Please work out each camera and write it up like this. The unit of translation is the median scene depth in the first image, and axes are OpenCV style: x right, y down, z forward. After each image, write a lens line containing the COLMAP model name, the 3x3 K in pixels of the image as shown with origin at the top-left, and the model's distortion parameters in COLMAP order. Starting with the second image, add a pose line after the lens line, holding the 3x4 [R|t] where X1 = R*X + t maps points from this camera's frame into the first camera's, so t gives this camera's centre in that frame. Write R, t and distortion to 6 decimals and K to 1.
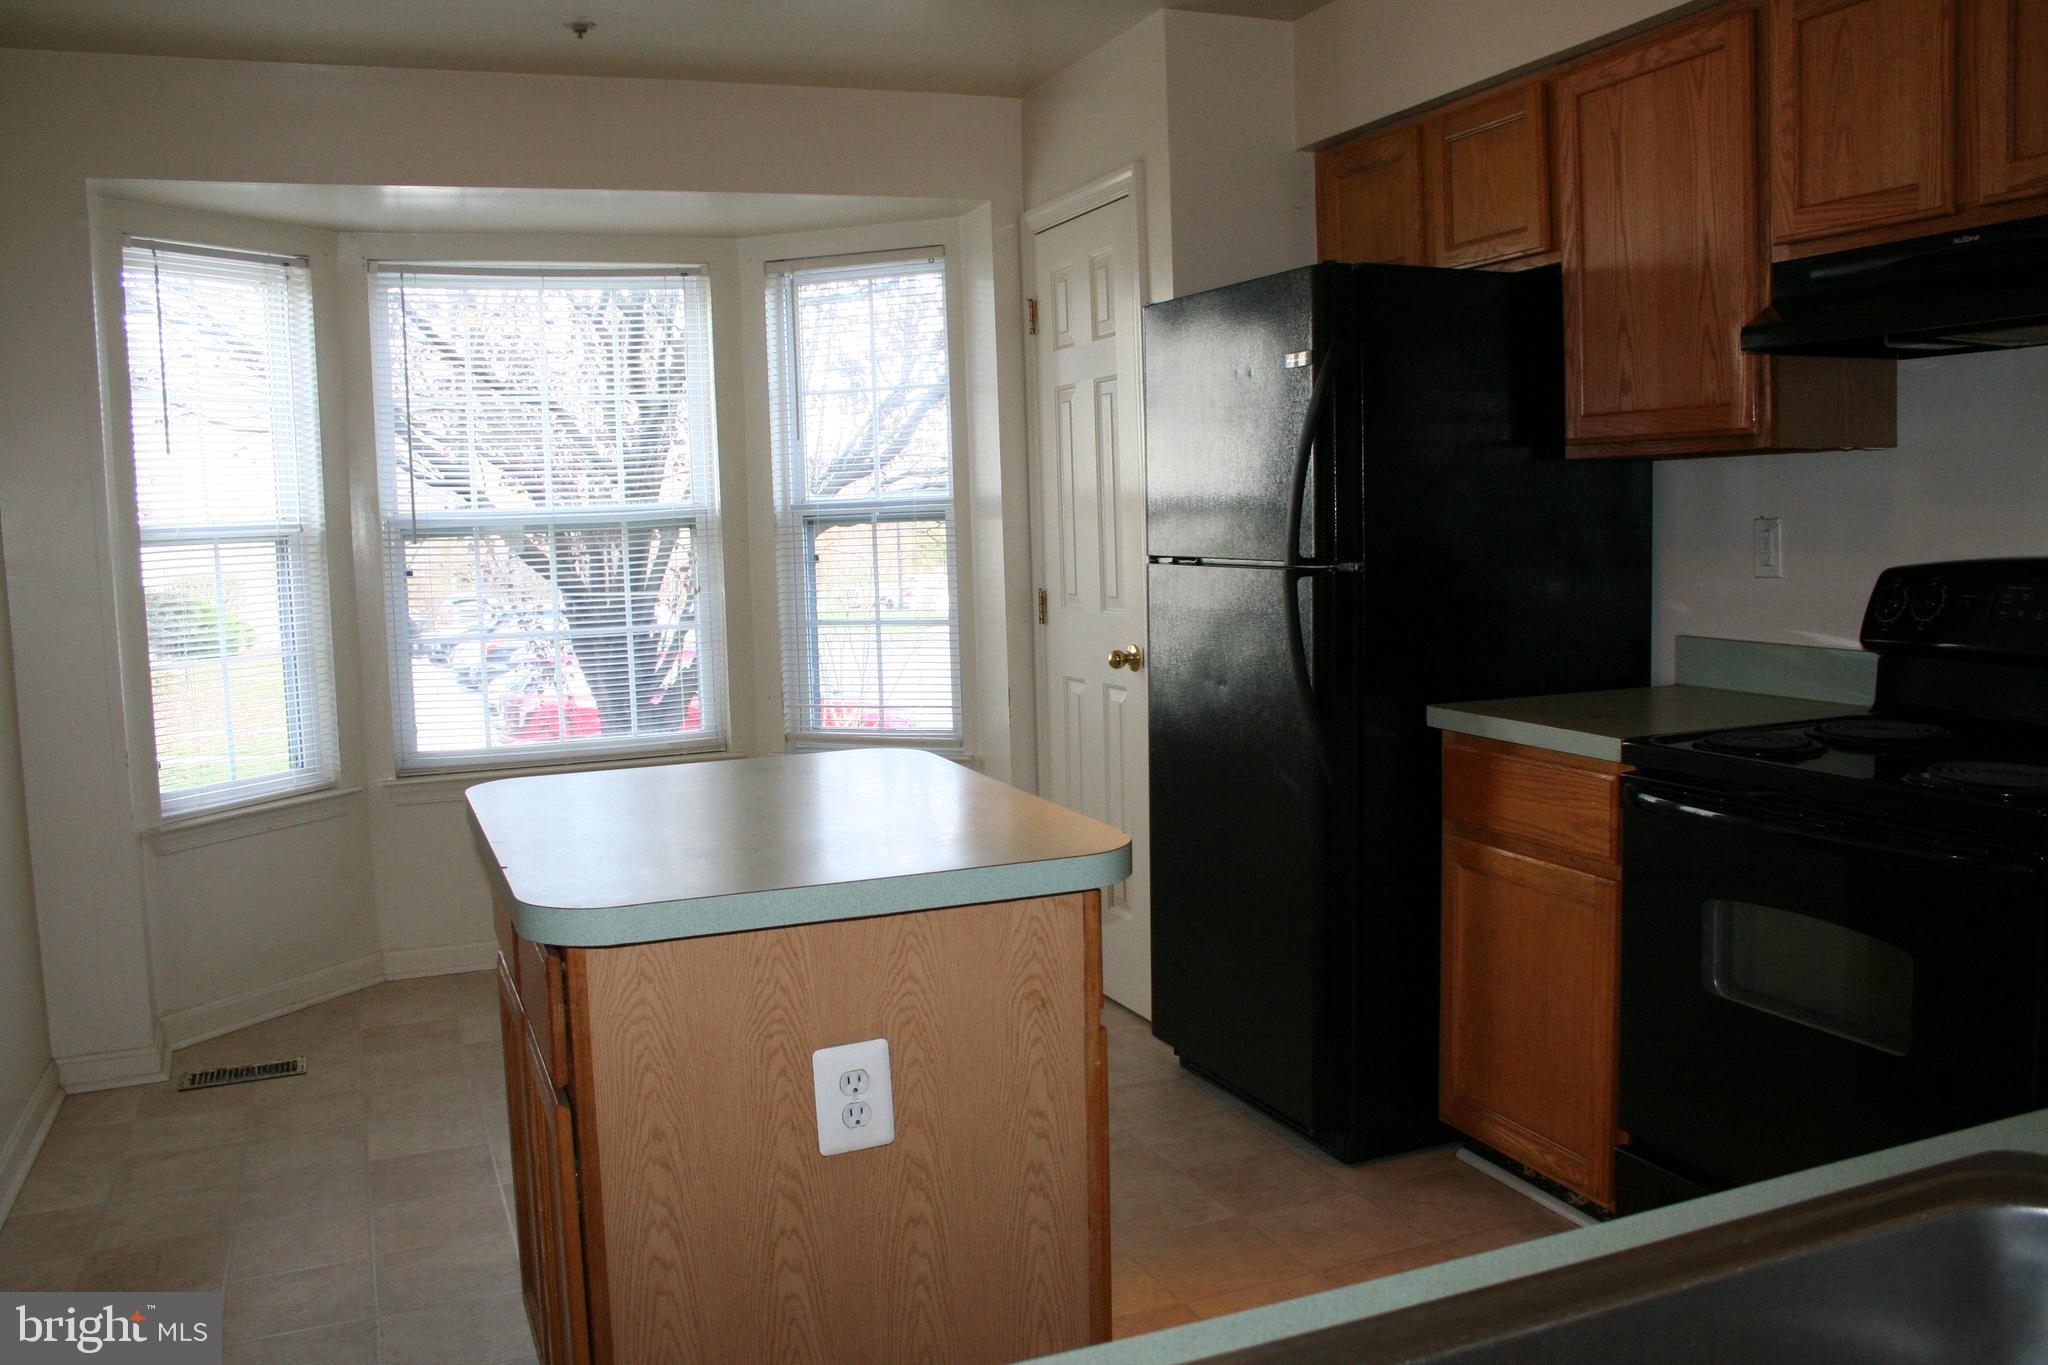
lens RADIAL K [[1723.4, 0, 1009.0], [0, 1723.4, 676.7], [0, 0, 1]] dist [-0.145572, 0.123367]
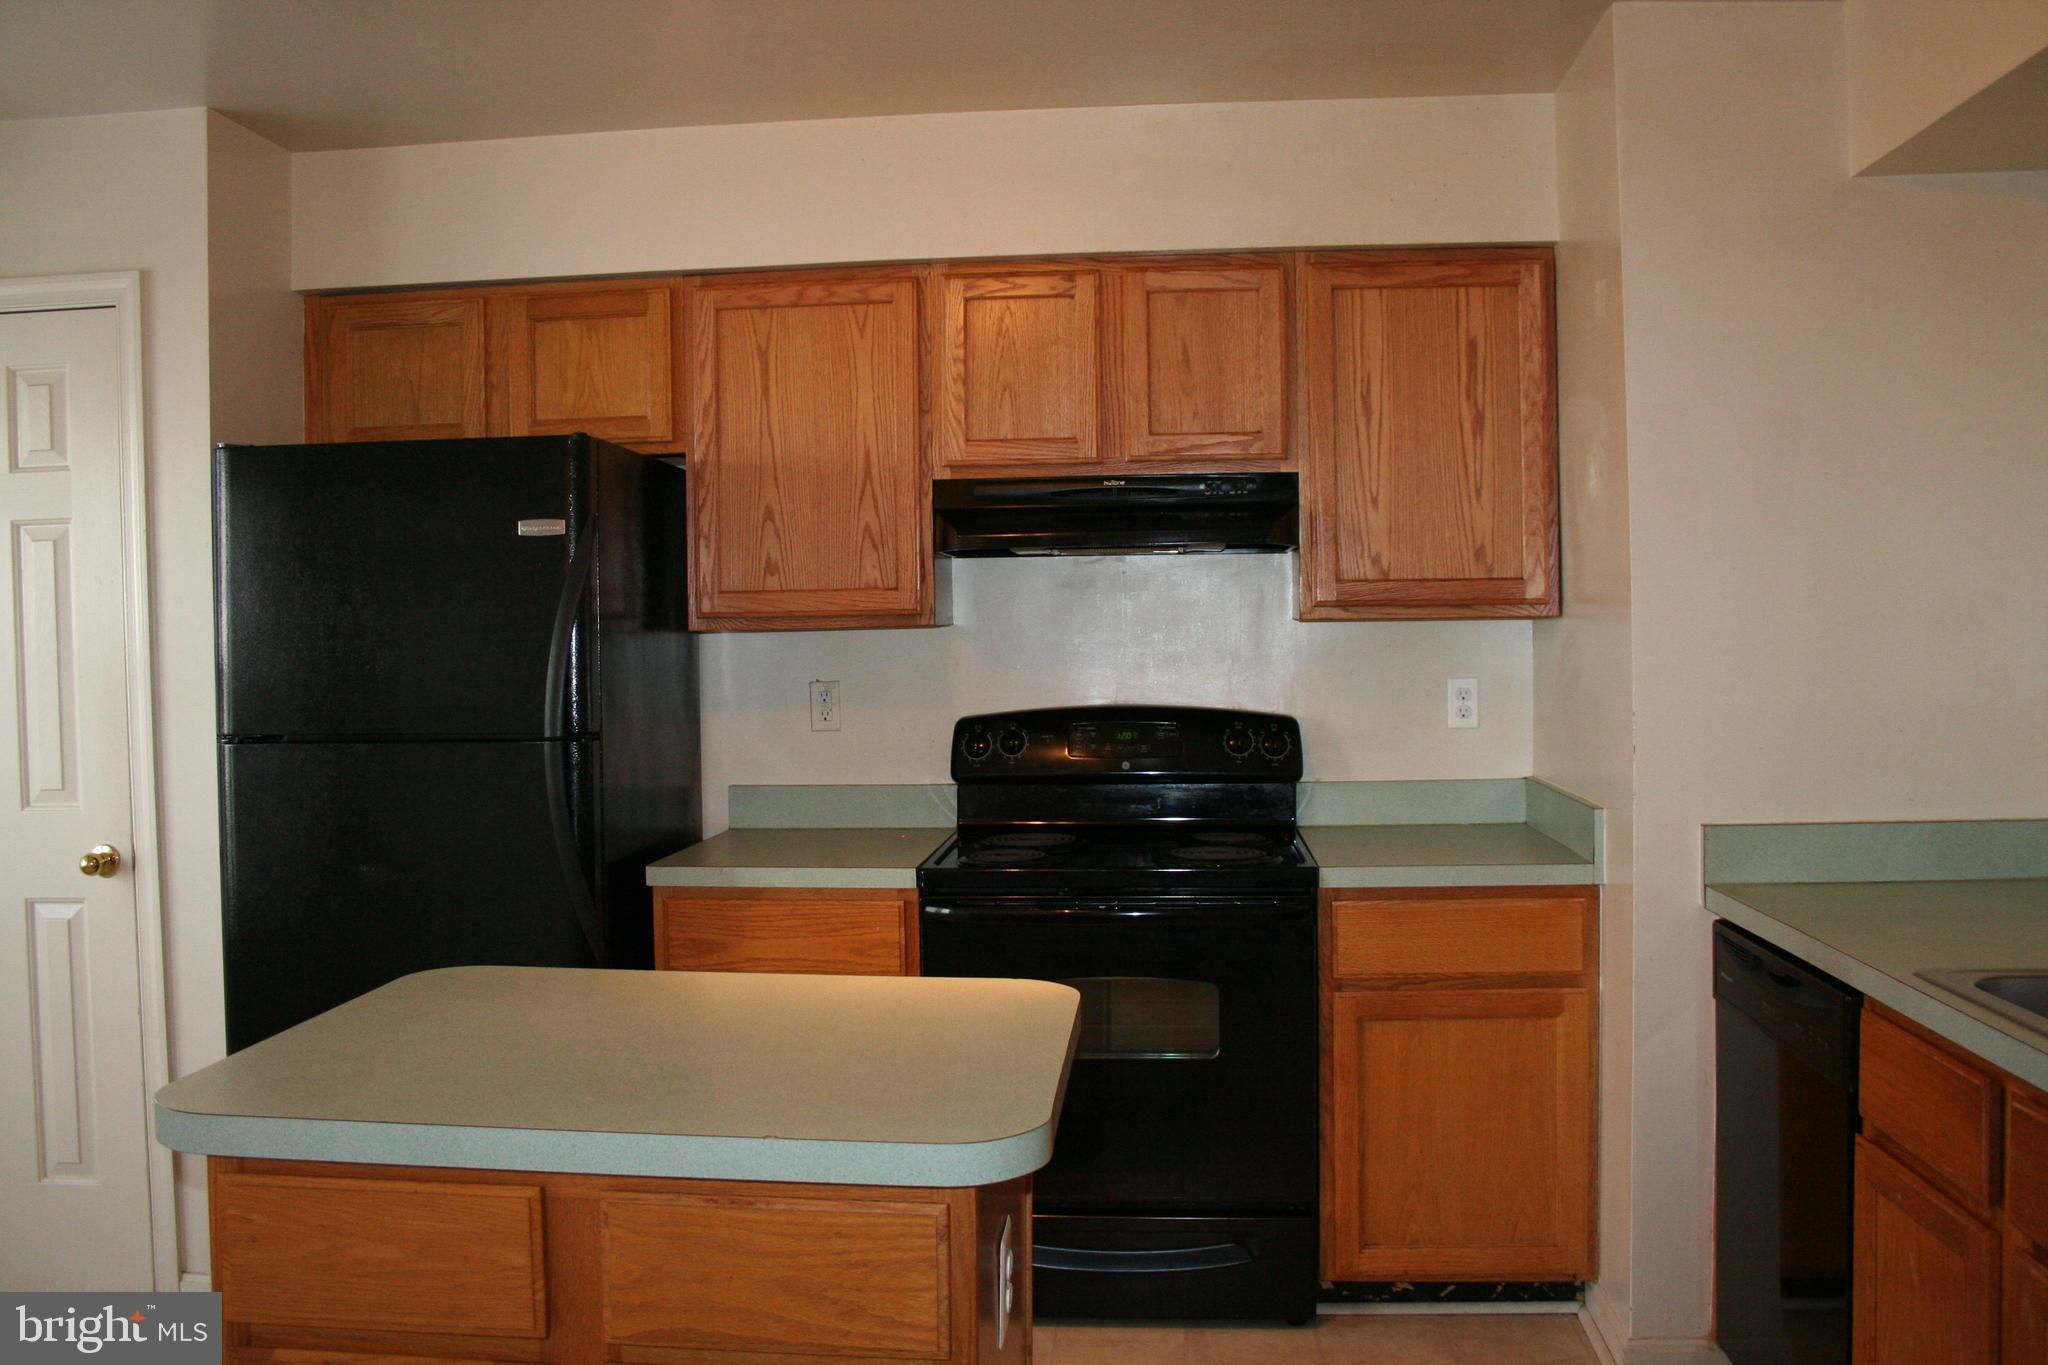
lens RADIAL K [[1723.4, 0, 1030.3], [0, 1723.4, 680.0], [0, 0, 1]] dist [-0.145572, 0.123367]
pose [[0.452313, -0.008876, 0.891815, -0.637703], [0.090100, 0.995289, -0.035792, -0.041666], [-0.887296, 0.096542, 0.450982, 0.347241]]
